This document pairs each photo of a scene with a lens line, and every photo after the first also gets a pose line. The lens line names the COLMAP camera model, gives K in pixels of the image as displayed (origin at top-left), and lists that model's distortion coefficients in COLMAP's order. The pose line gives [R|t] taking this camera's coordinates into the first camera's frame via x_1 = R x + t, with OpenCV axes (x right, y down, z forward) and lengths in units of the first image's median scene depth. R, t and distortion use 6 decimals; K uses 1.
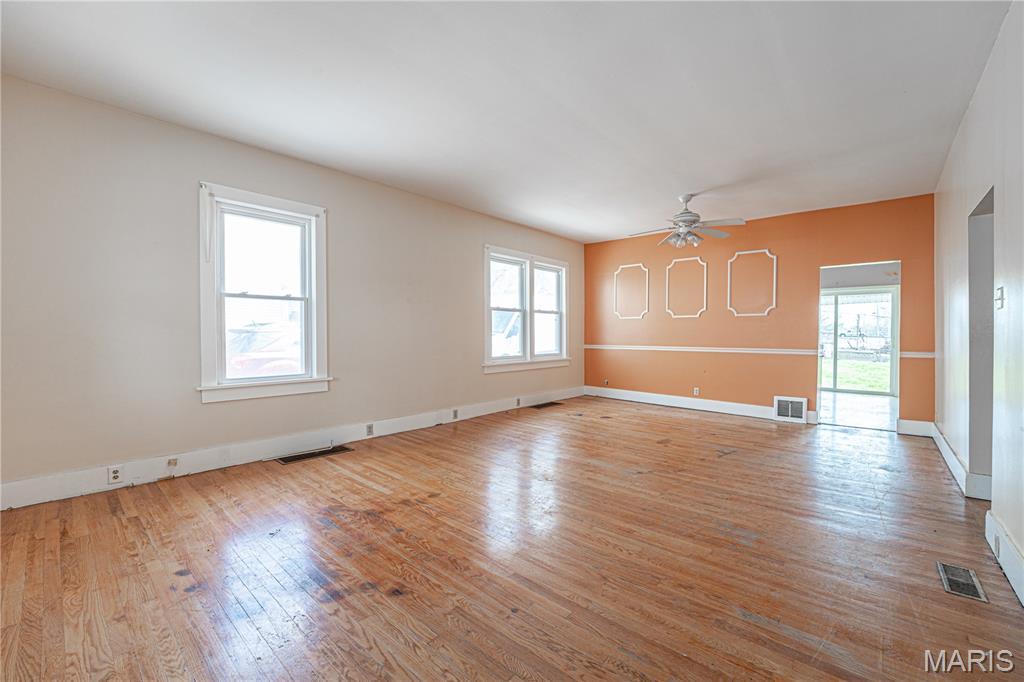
lens RADIAL K [[415.5, 0, 515.1], [0, 415.5, 341.0], [0, 0, 1]] dist [-0.000576, -0.000033]
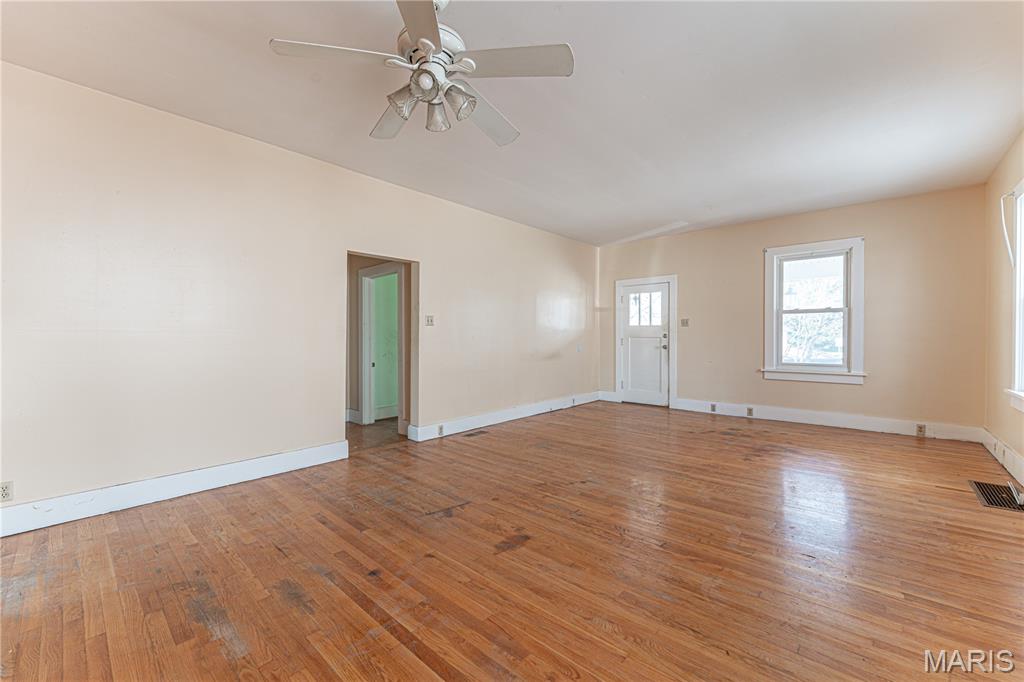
lens RADIAL K [[415.5, 0, 515.1], [0, 415.5, 341.0], [0, 0, 1]] dist [-0.000576, -0.000033]
pose [[-1.000000, -0.000068, 0.000059, 0.482952], [-0.000066, 0.999619, 0.027609, -0.036638], [-0.000061, 0.027609, -0.999619, 2.057551]]
